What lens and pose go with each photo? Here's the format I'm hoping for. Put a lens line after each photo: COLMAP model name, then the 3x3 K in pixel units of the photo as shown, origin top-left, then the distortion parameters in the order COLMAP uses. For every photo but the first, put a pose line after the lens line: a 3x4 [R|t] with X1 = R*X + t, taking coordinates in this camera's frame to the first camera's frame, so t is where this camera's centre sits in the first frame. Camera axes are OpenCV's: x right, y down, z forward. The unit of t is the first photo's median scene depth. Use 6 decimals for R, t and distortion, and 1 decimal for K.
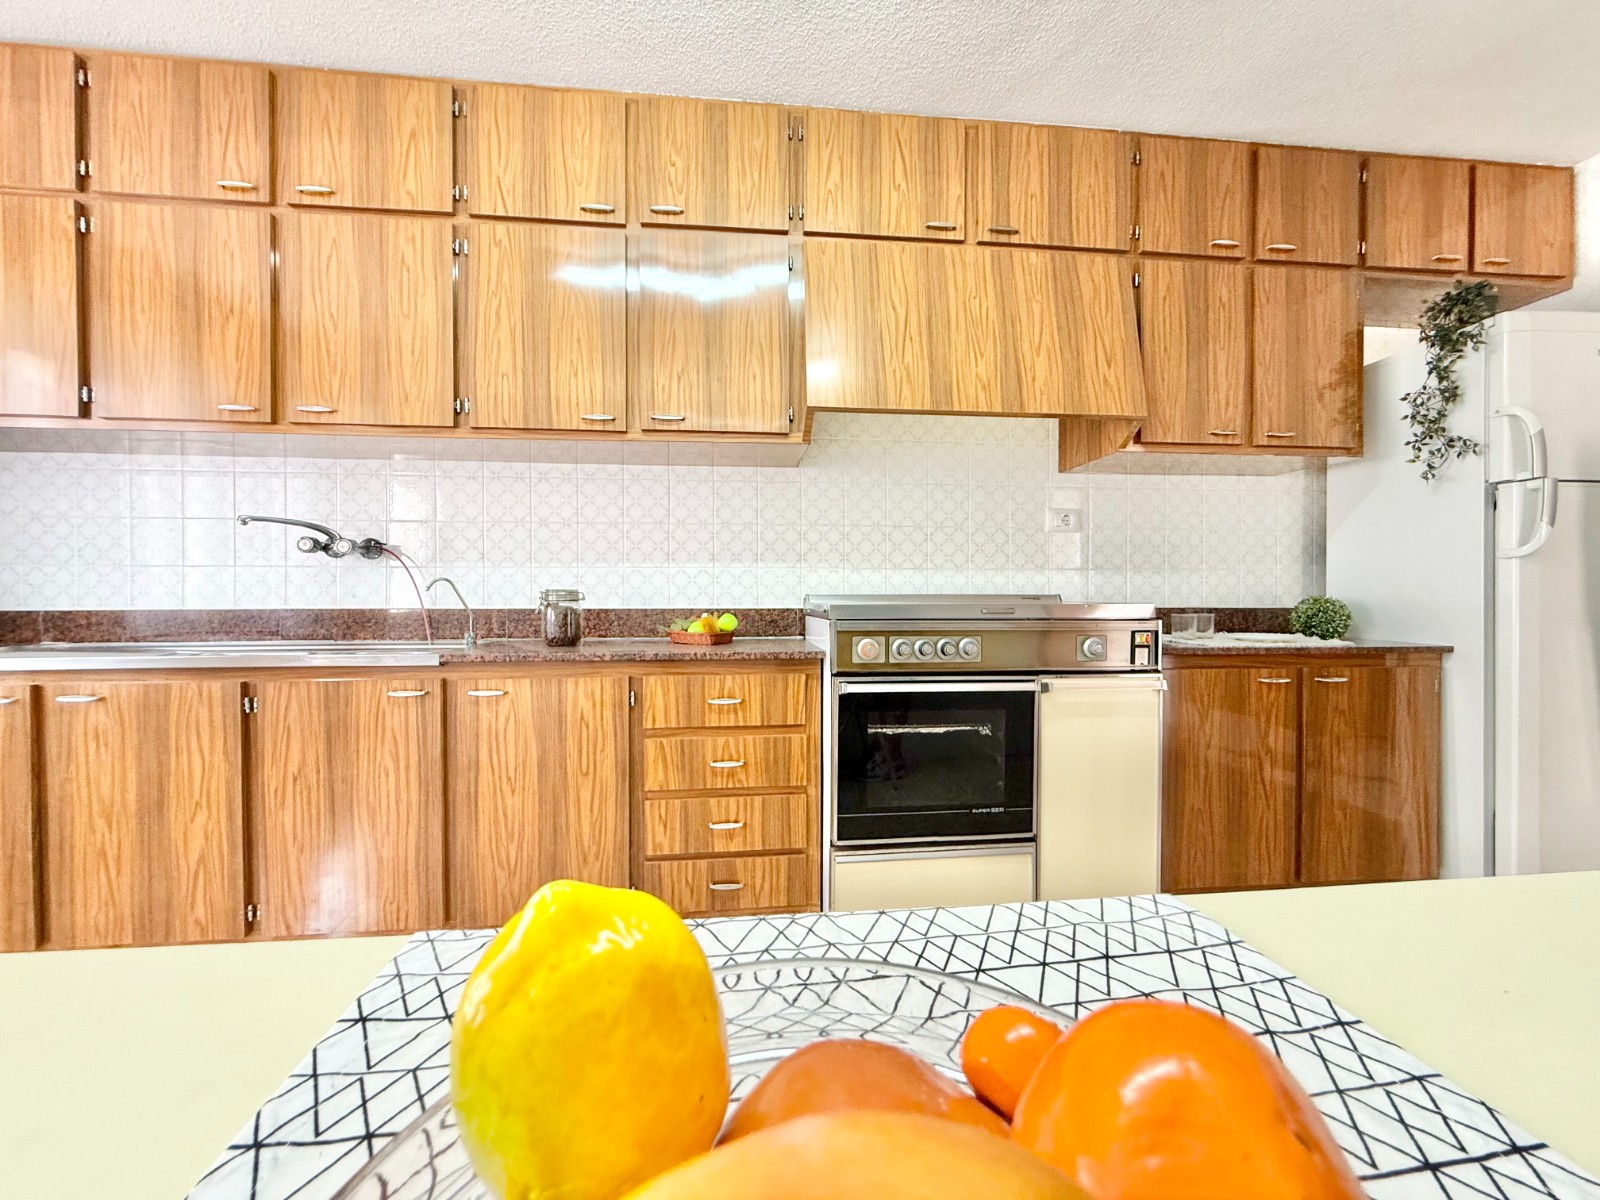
lens RADIAL K [[649.5, 0, 806.7], [0, 649.5, 599.9], [0, 0, 1]] dist [-0.002084, -0.000249]
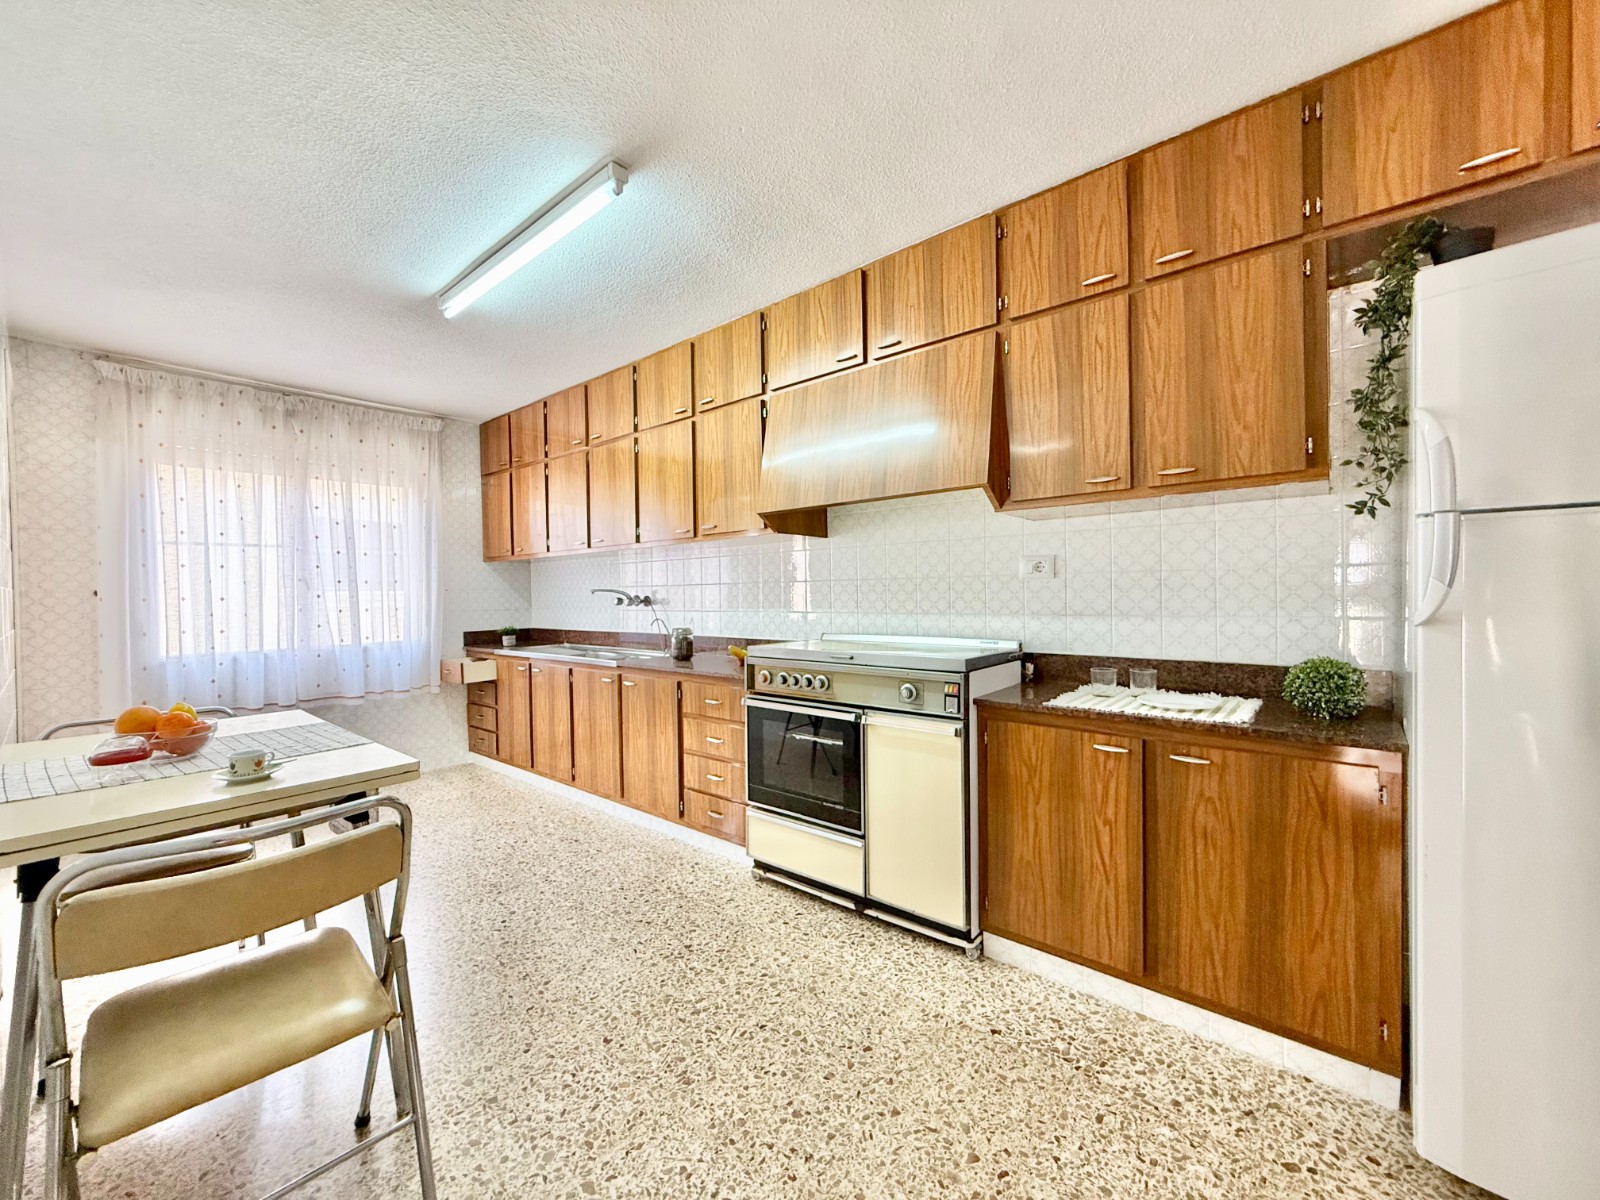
lens RADIAL K [[653.3, 0, 775.0], [0, 653.3, 600.1], [0, 0, 1]] dist [0.001422, 0.000137]
pose [[0.667220, -0.001215, -0.744860, 1.146876], [0.006389, 0.999971, 0.004092, -0.101073], [0.744833, -0.007489, 0.667209, 0.015277]]
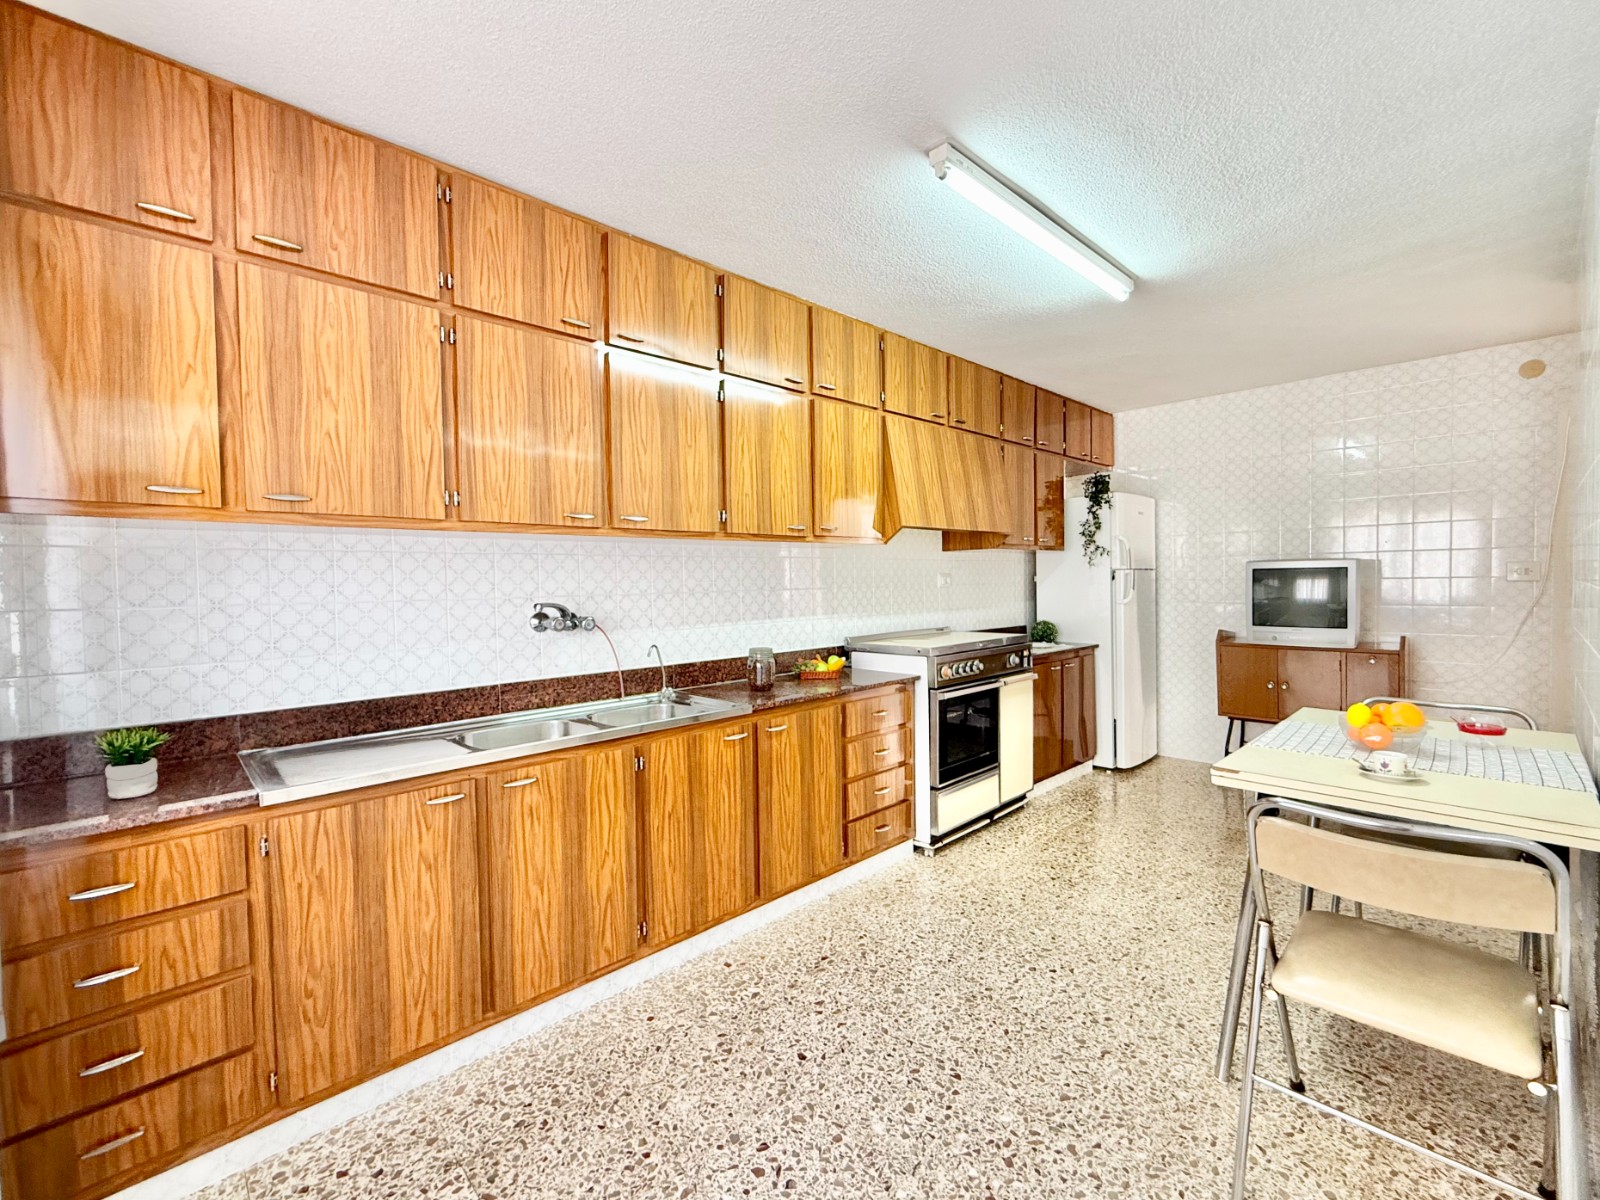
lens RADIAL K [[713.2, 0, 796.3], [0, 713.2, 600.2], [0, 0, 1]] dist [-0.001303, -0.000133]
pose [[0.785086, -0.030404, 0.618639, -1.293491], [0.019064, 0.999507, 0.024929, -0.160278], [-0.619093, -0.007777, 0.785279, -0.229555]]
